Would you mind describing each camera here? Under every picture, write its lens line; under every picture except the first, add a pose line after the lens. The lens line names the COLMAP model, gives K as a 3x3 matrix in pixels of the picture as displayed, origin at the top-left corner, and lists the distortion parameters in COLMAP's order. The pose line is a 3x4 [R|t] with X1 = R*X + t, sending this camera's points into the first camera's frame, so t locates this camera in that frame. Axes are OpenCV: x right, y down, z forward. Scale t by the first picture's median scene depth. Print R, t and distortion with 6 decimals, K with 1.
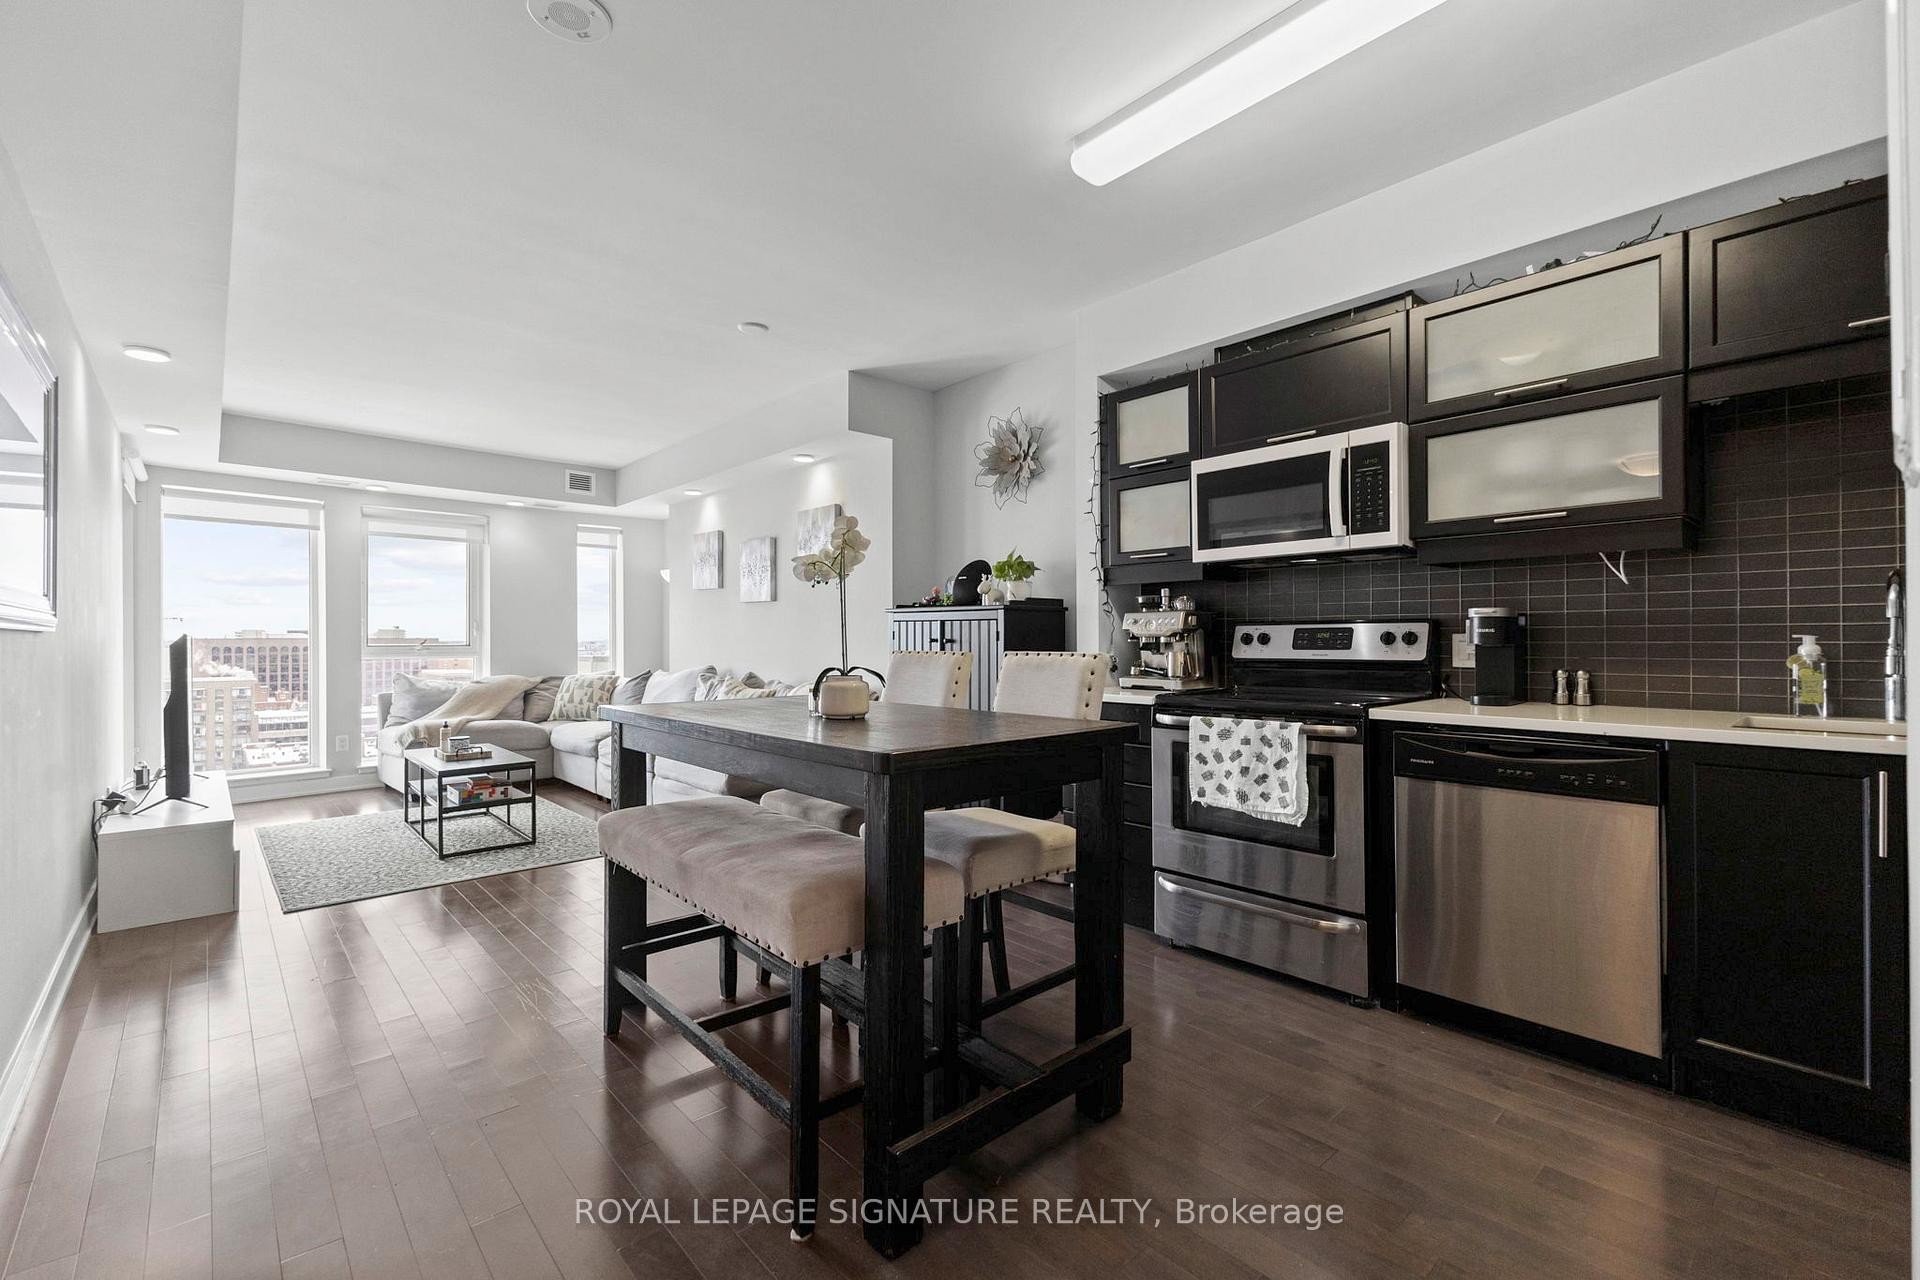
lens RADIAL K [[832.2, 0, 960.0], [0, 832.2, 639.0], [0, 0, 1]] dist [0.011184, -0.002679]
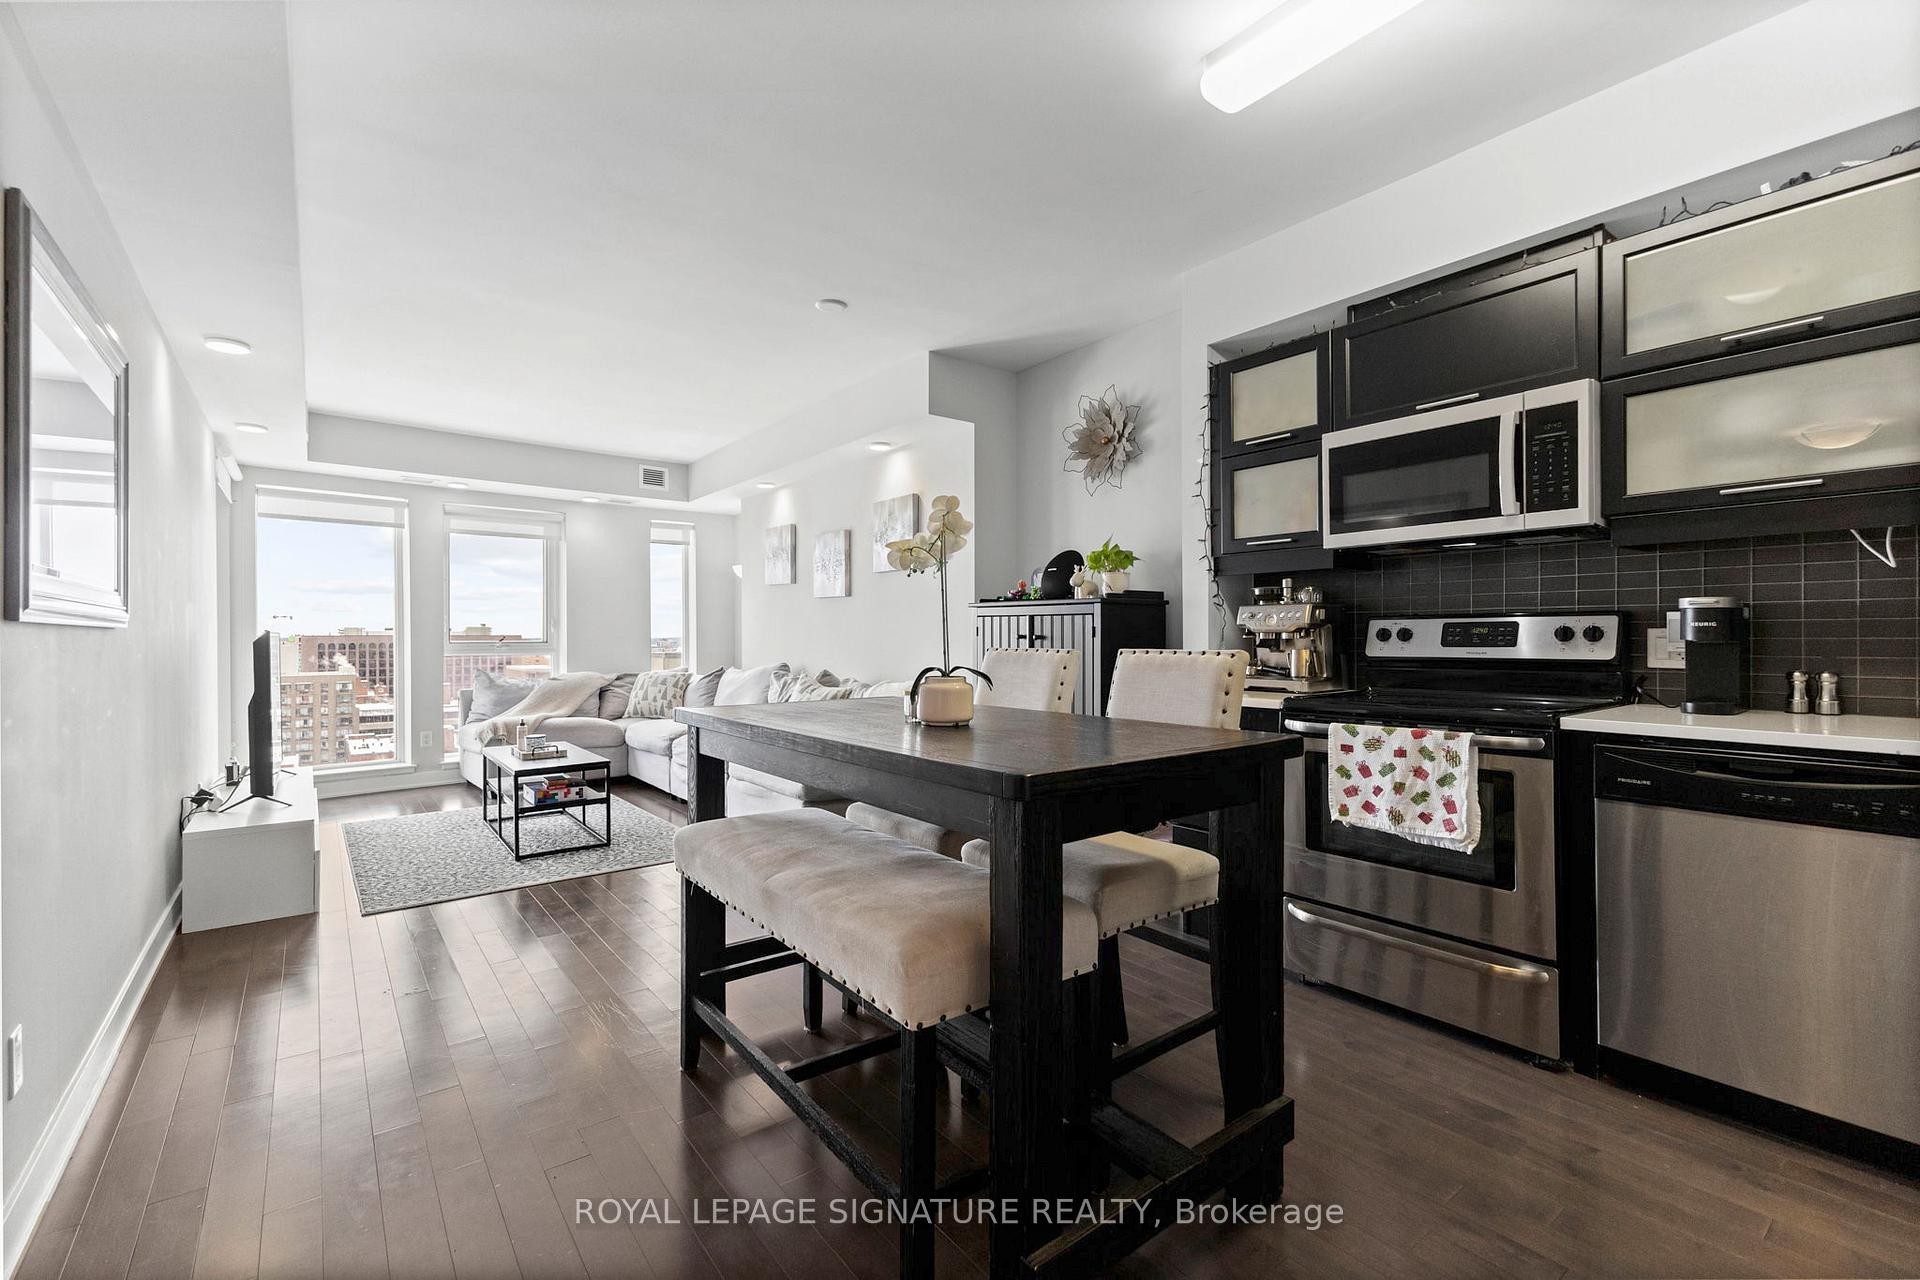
lens RADIAL K [[832.2, 0, 959.3], [0, 832.2, 638.4], [0, 0, 1]] dist [0.011184, -0.002679]
pose [[0.997149, -0.000442, -0.075456, -0.037529], [0.000701, 0.999994, 0.003409, 0.000359], [0.075454, -0.003452, 0.997143, 0.079926]]
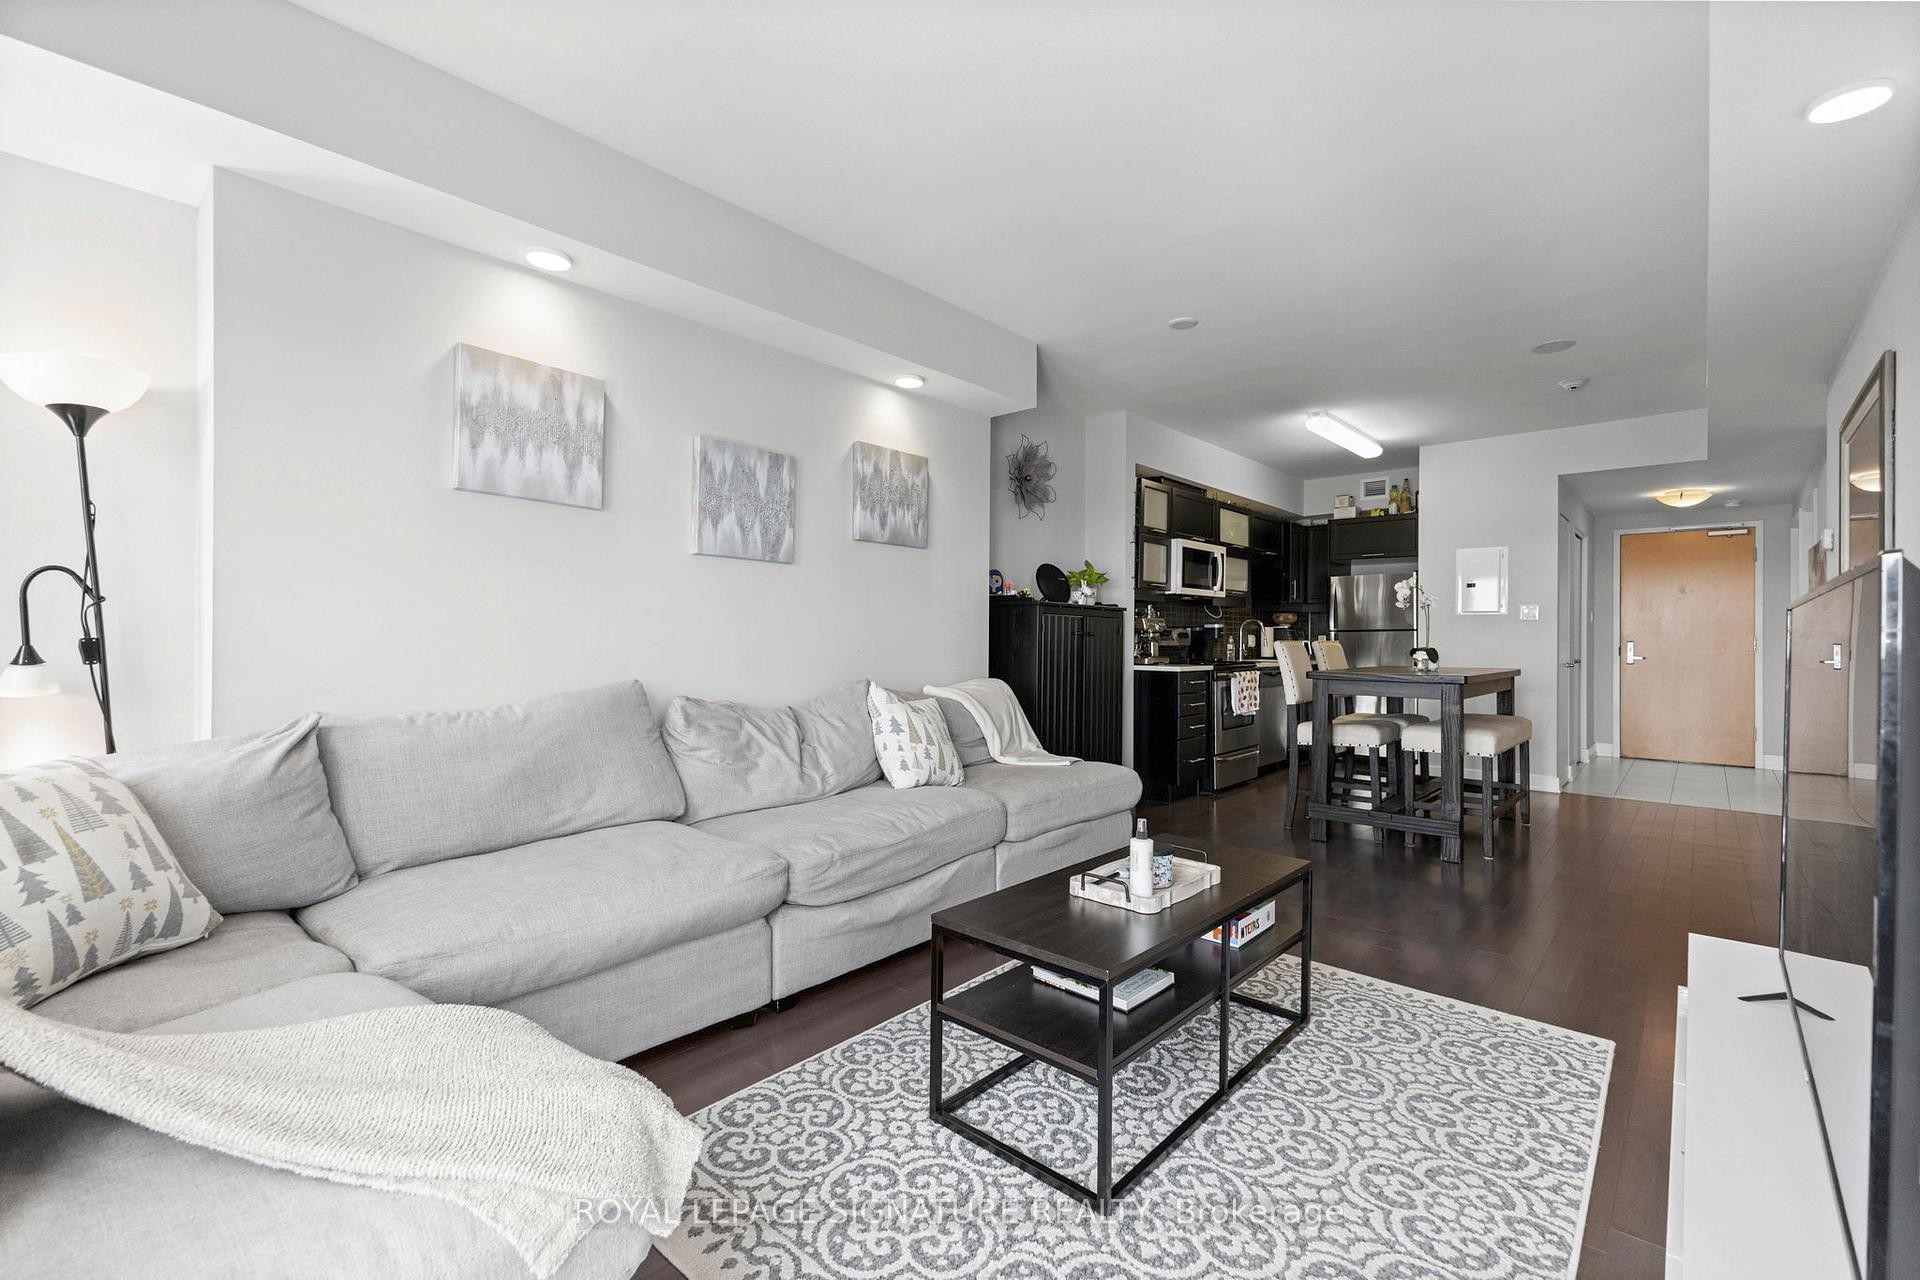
lens RADIAL K [[832.2, 0, 952.4], [0, 832.2, 640.7], [0, 0, 1]] dist [0.011184, -0.002679]
pose [[-0.106419, 0.001672, 0.994320, -1.395409], [-0.005619, 0.999982, -0.002283, 0.018314], [-0.994306, -0.005830, -0.106407, 1.577594]]
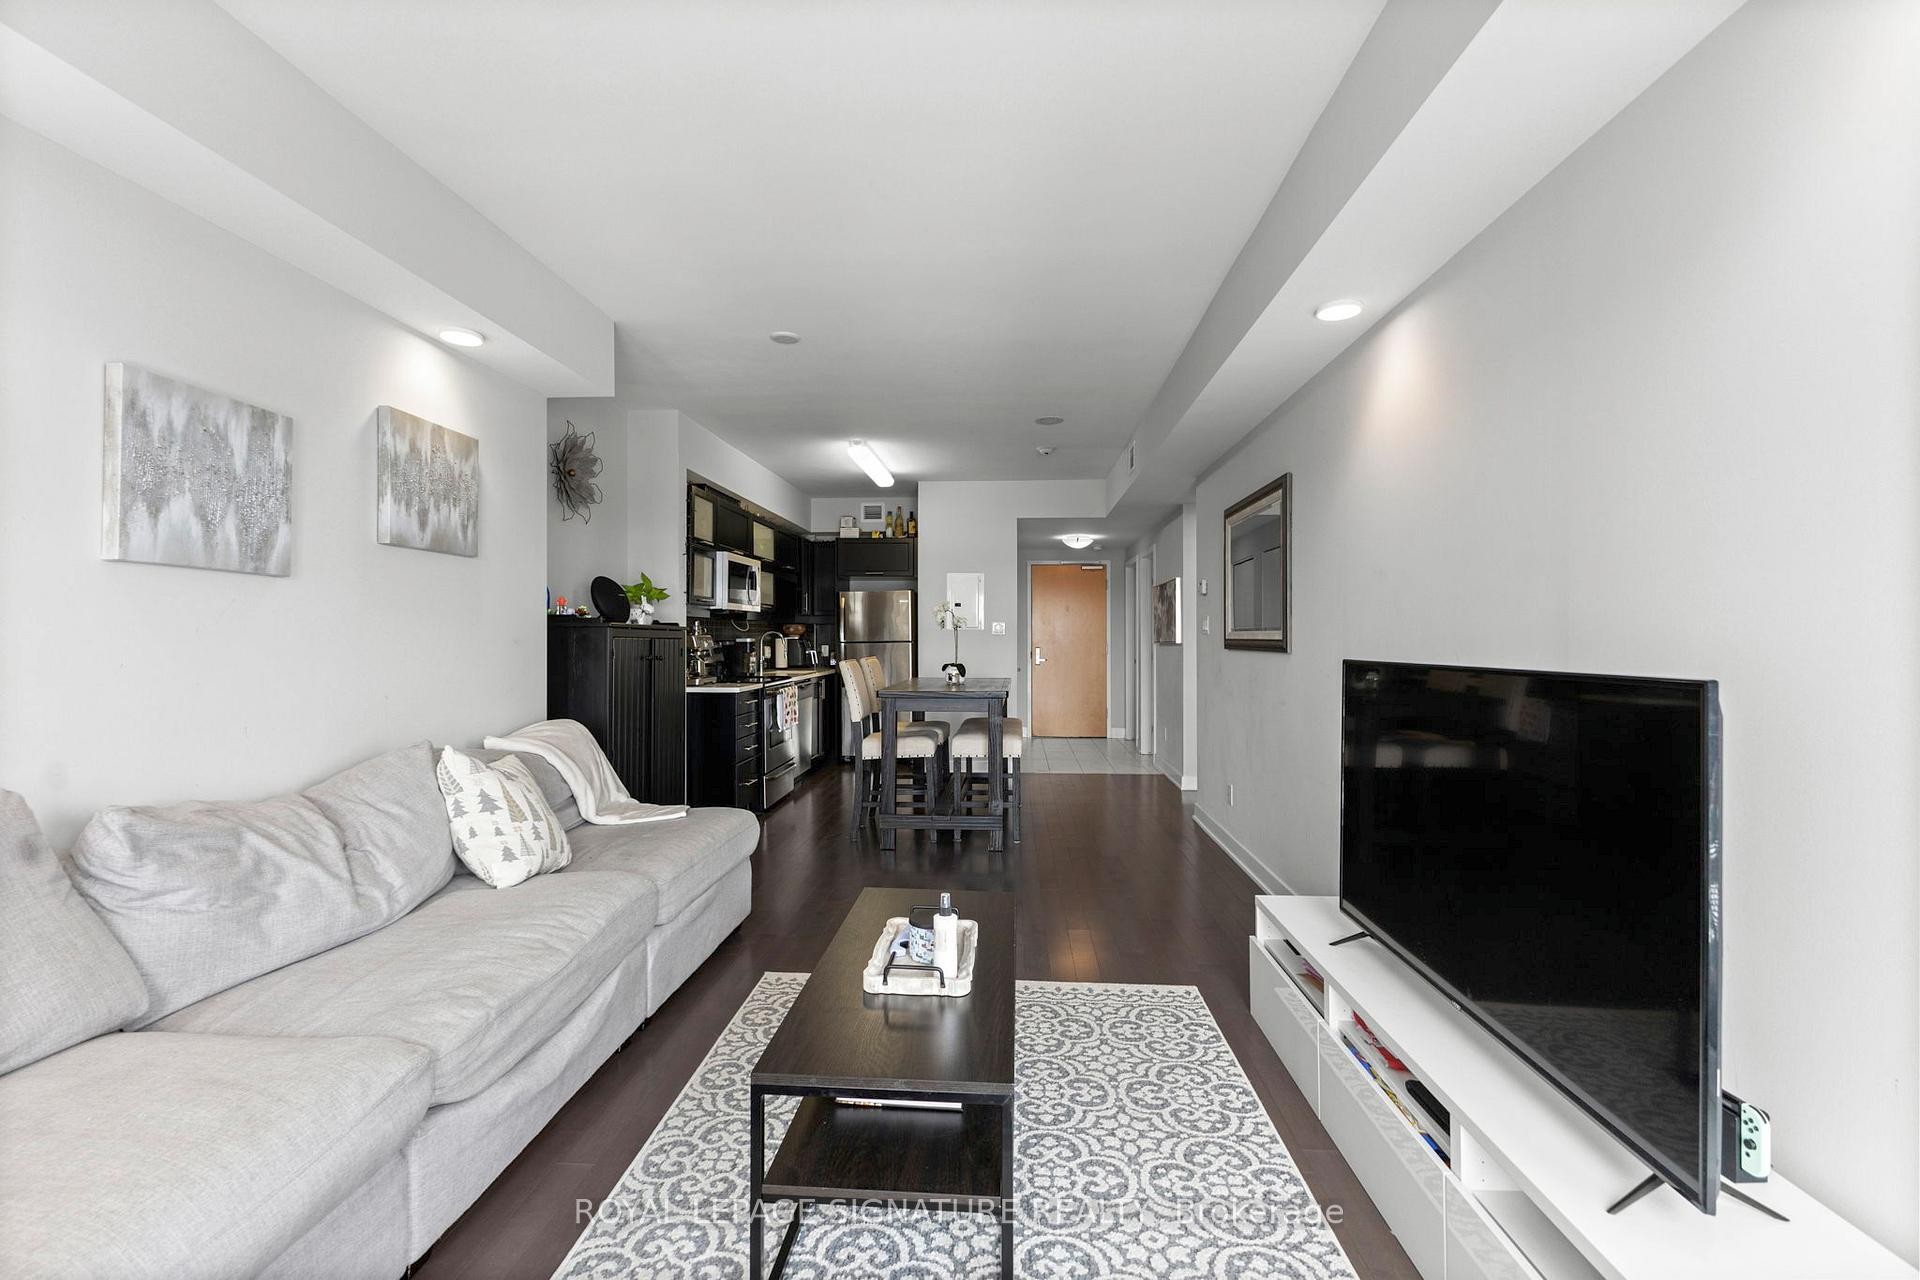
lens RADIAL K [[832.2, 0, 961.2], [0, 832.2, 636.5], [0, 0, 1]] dist [0.011184, -0.002679]
pose [[-0.700223, 0.005161, 0.713905, -1.236383], [0.003826, 0.999987, -0.003476, -0.023379], [-0.713914, 0.000297, -0.700234, 1.749022]]
